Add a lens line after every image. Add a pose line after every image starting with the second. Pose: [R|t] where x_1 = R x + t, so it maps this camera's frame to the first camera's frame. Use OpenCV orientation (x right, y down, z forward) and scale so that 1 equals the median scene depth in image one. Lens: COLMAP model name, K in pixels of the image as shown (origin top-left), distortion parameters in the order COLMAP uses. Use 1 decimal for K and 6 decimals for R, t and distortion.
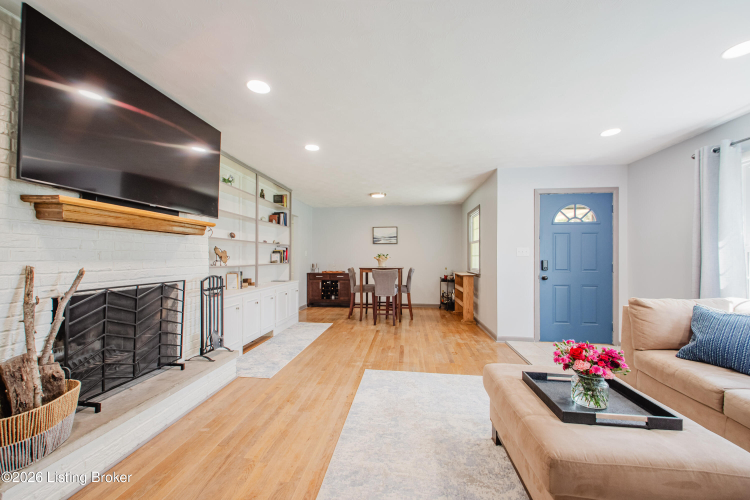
lens RADIAL K [[293.4, 0, 374.1], [0, 293.4, 253.3], [0, 0, 1]] dist [0.001959, -0.000086]
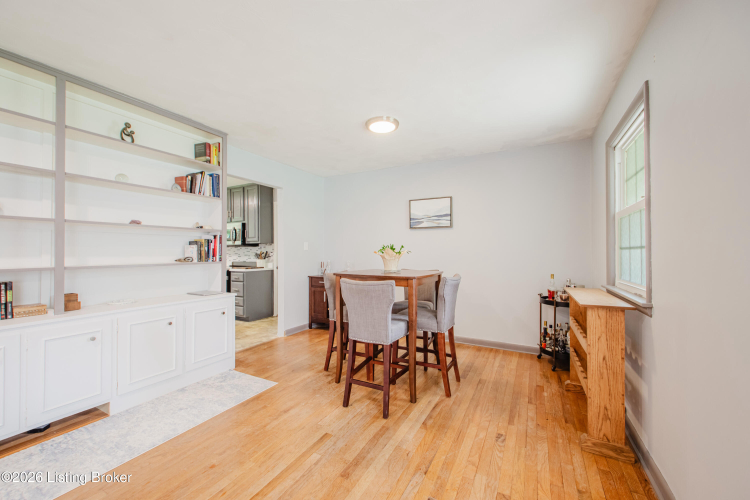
lens RADIAL K [[293.4, 0, 374.1], [0, 293.4, 250.1], [0, 0, 1]] dist [0.001959, -0.000086]
pose [[0.926566, -0.001353, -0.376129, 0.200935], [0.004041, 0.999972, 0.006358, 0.007211], [0.376110, -0.007411, 0.926545, 0.586426]]
